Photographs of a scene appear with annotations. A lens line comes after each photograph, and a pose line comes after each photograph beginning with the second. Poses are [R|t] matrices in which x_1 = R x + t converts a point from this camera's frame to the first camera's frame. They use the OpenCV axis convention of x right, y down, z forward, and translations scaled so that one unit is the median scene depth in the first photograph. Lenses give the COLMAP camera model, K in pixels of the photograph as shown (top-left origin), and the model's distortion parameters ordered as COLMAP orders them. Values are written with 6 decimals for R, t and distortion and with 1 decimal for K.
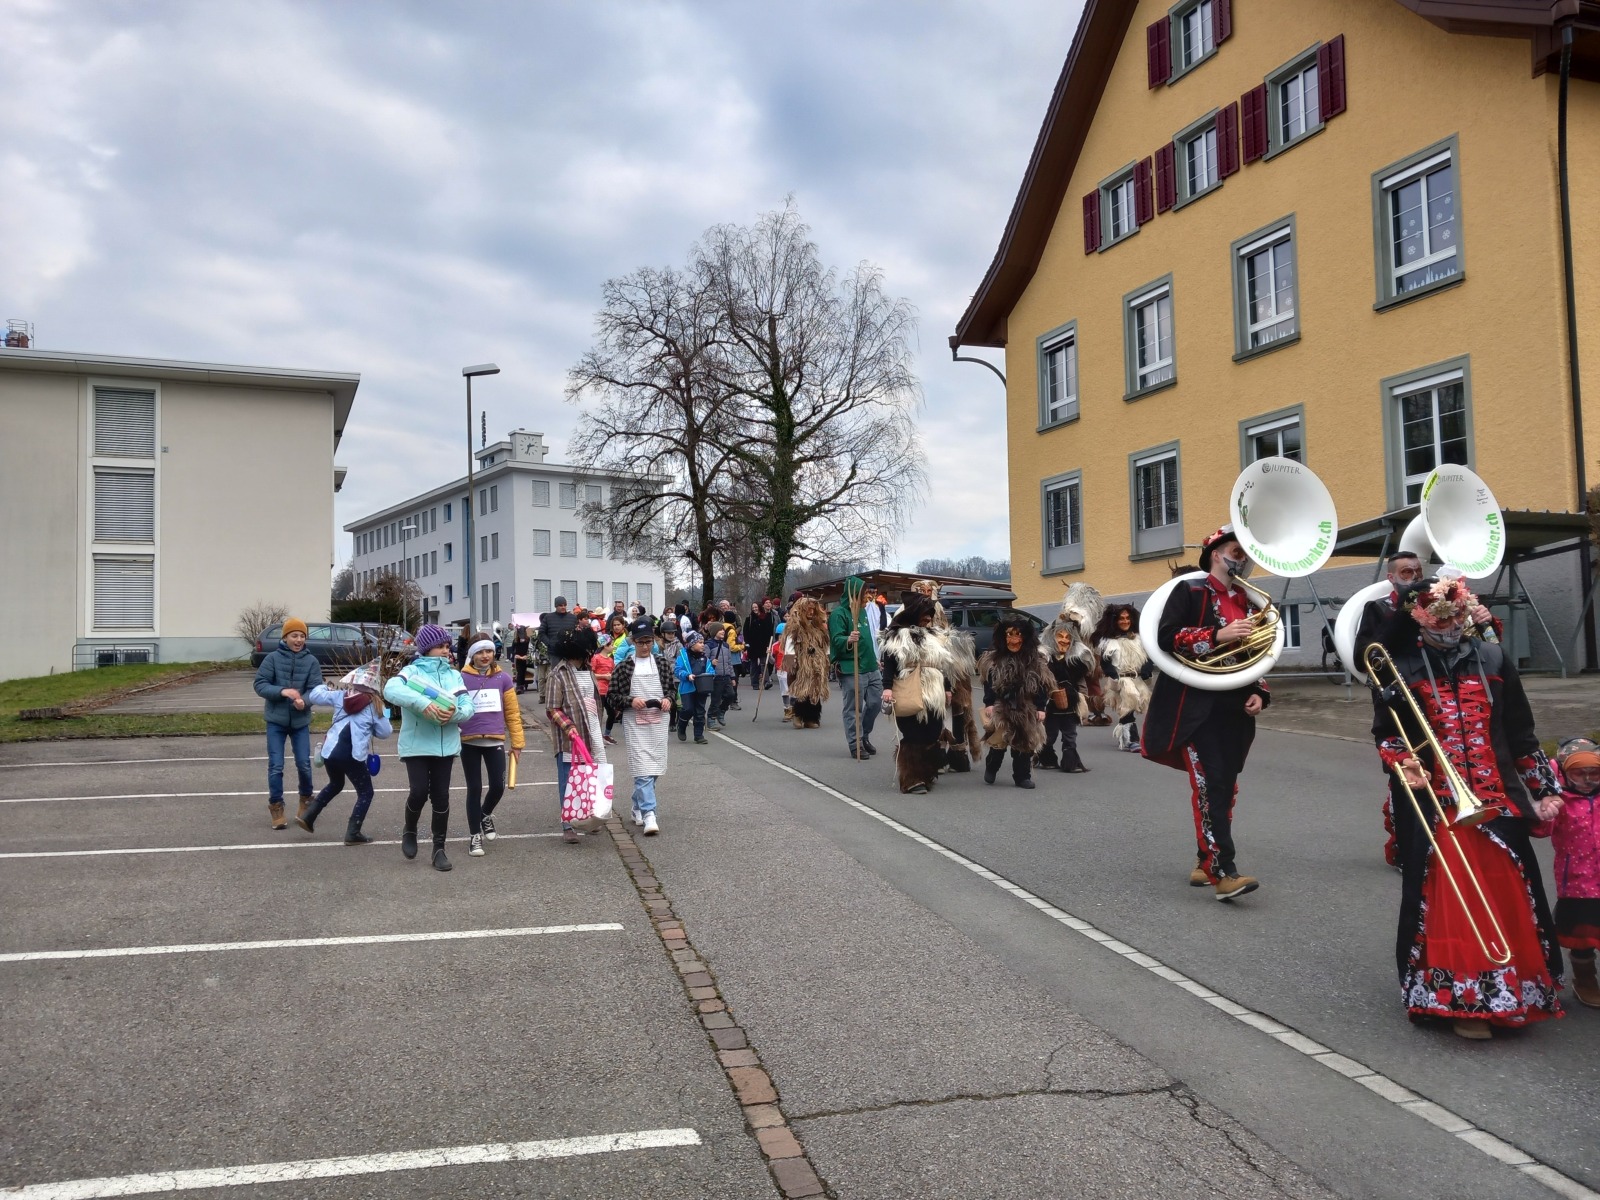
lens RADIAL K [[1274.8, 0, 766.3], [0, 1274.8, 596.5], [0, 0, 1]] dist [0.084528, -0.107887]
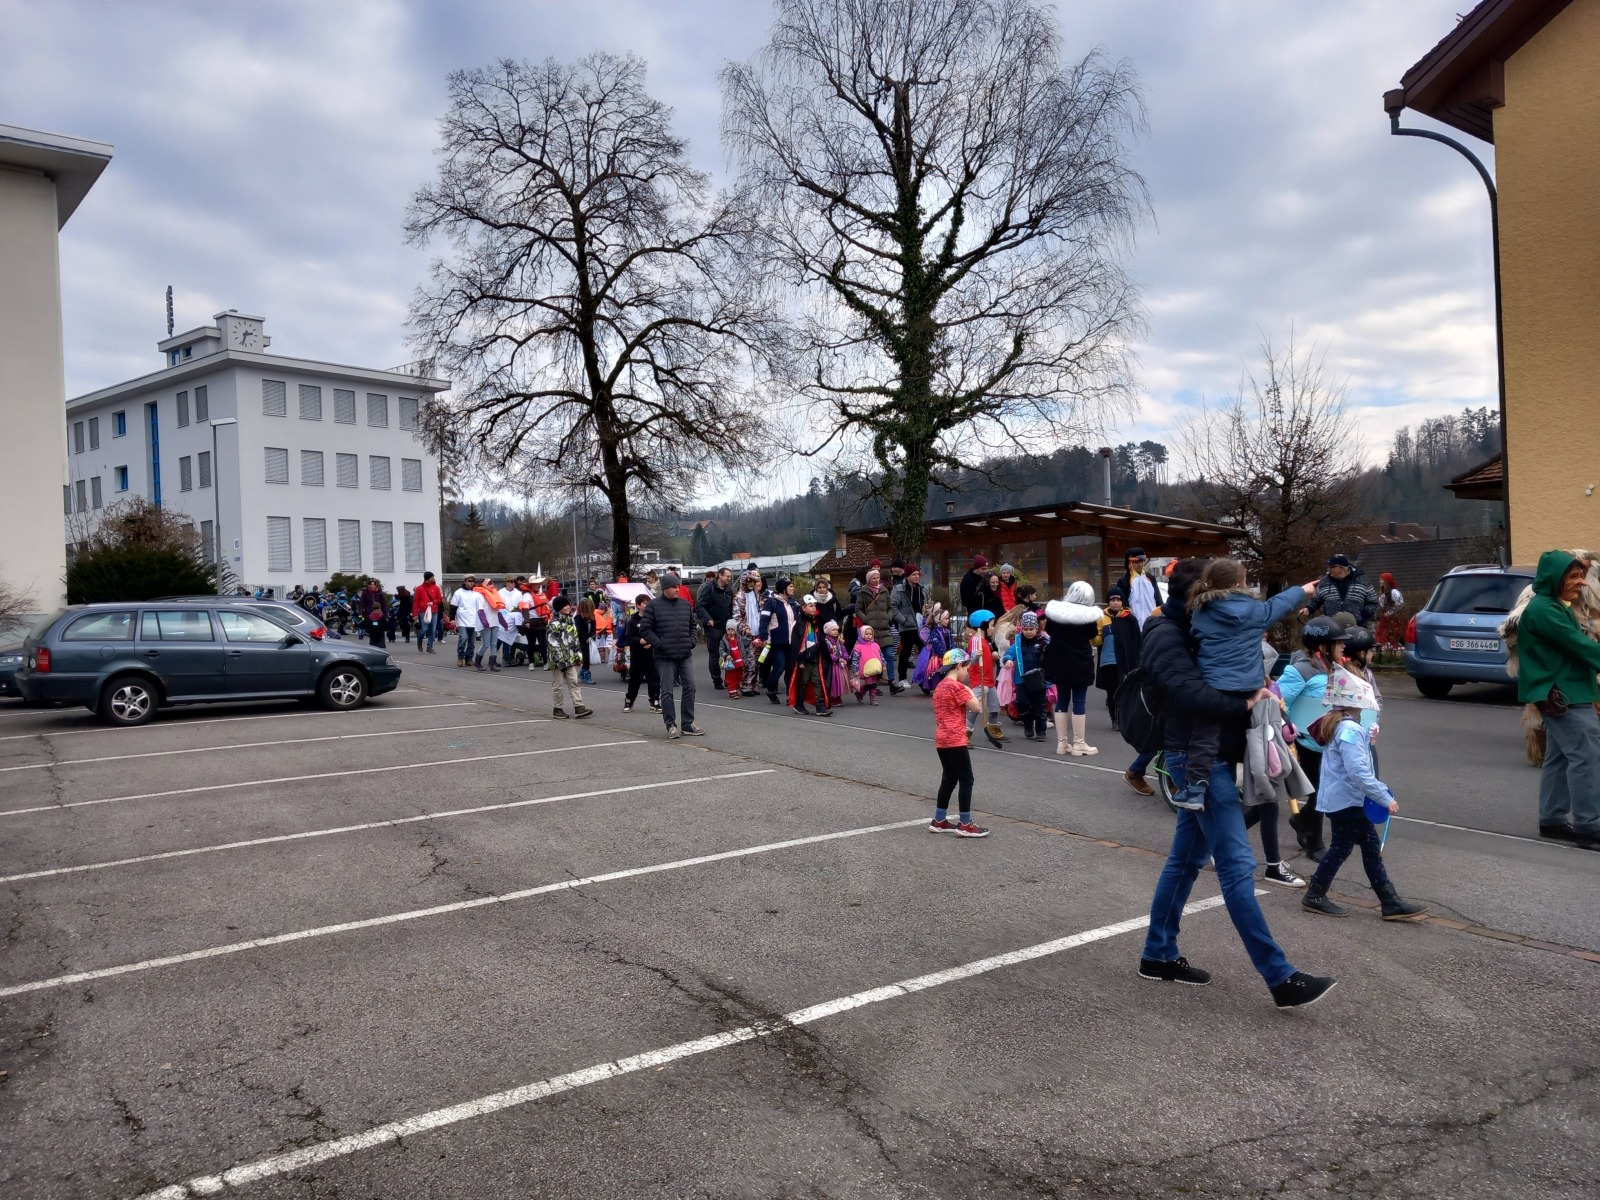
lens RADIAL K [[1273.5, 0, 800.0], [0, 1273.5, 600.0], [0, 0, 1]] dist [0.043964, -0.086219]
pose [[0.952577, -0.013821, 0.303984, -0.159232], [-0.000734, 0.998861, 0.047715, -0.000897], [-0.304298, -0.045675, 0.951481, 0.290301]]
